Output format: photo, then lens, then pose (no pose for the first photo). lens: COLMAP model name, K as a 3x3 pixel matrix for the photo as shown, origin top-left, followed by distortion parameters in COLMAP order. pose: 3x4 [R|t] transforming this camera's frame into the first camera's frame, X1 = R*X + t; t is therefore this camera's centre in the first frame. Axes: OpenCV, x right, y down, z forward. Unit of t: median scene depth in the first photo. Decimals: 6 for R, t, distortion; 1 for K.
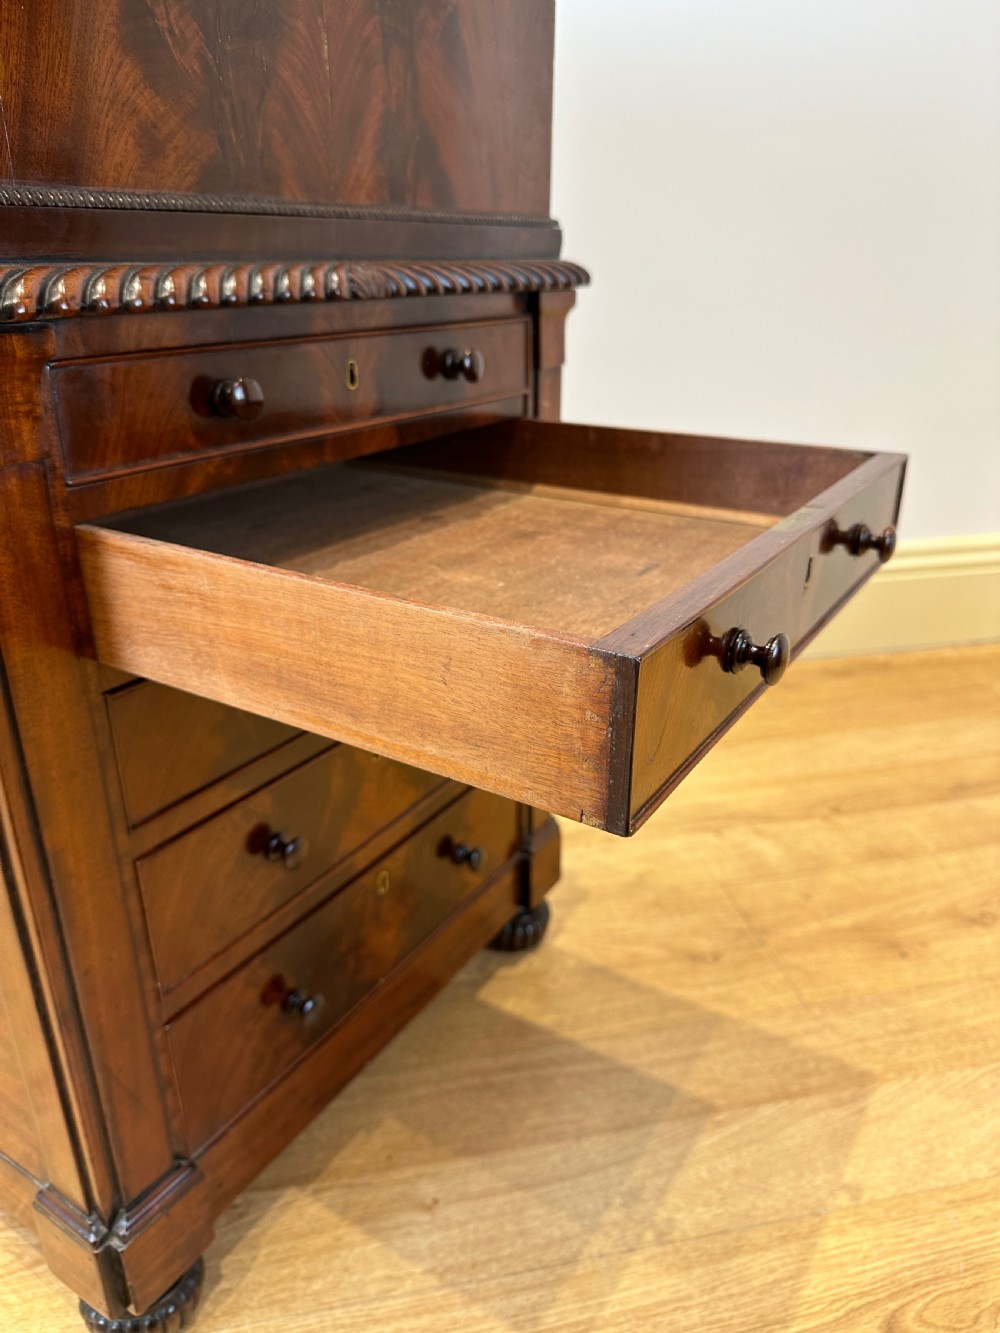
lens RADIAL K [[966.8, 0, 500.0], [0, 966.8, 666.5], [0, 0, 1]] dist [-0.011982, -0.003164]
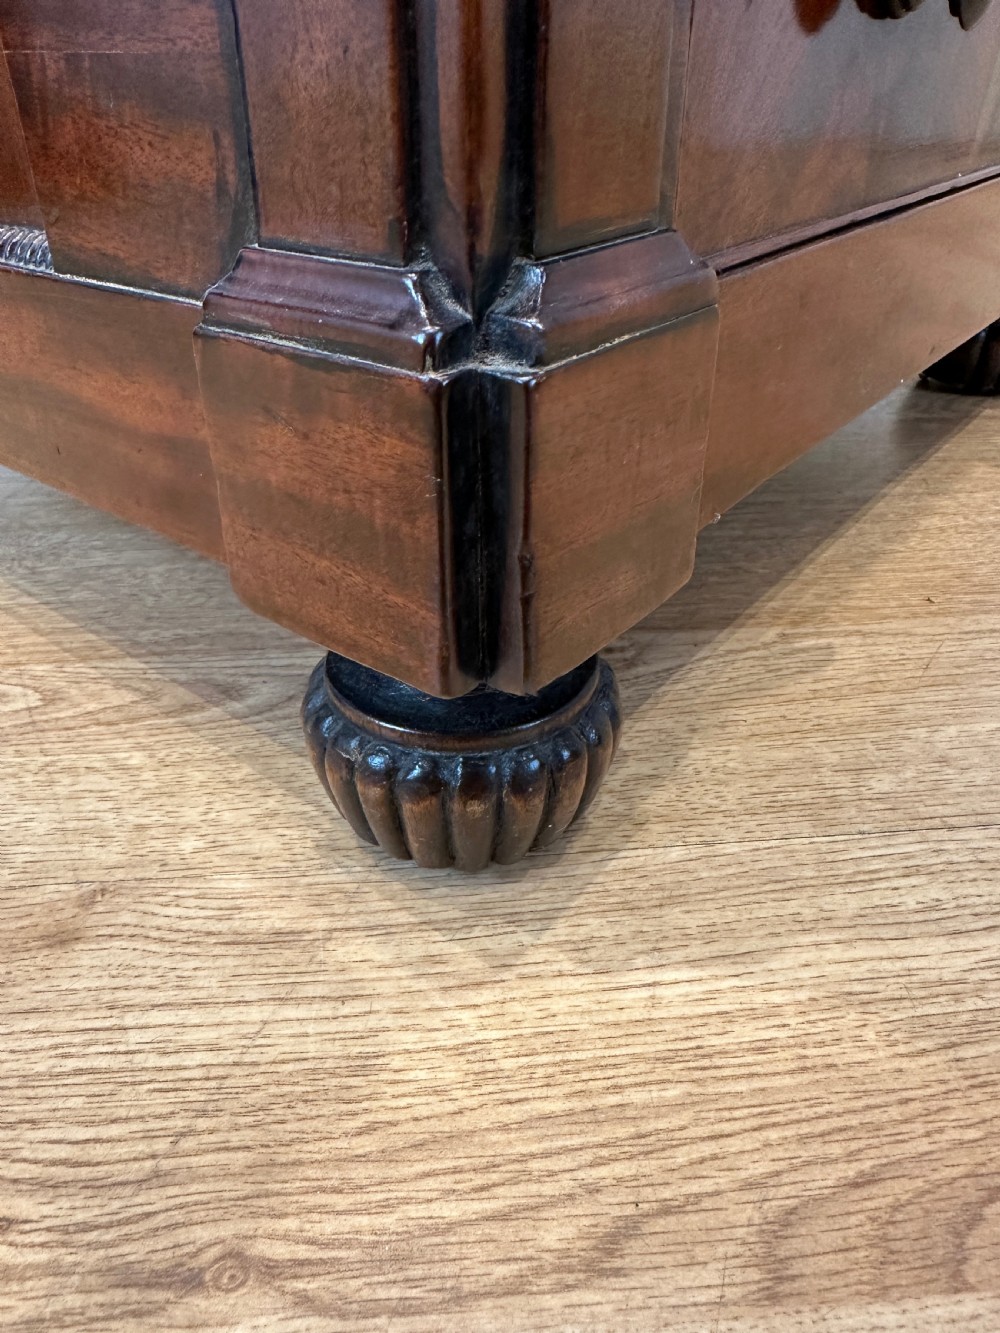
lens RADIAL K [[932.5, 0, 451.2], [0, 932.5, 661.8], [0, 0, 1]] dist [-0.002540, -0.000488]
pose [[0.989838, 0.054549, -0.131319, -0.309177], [-0.030116, 0.982965, 0.181311, 0.520997], [0.138972, -0.175514, 0.974619, 0.603891]]
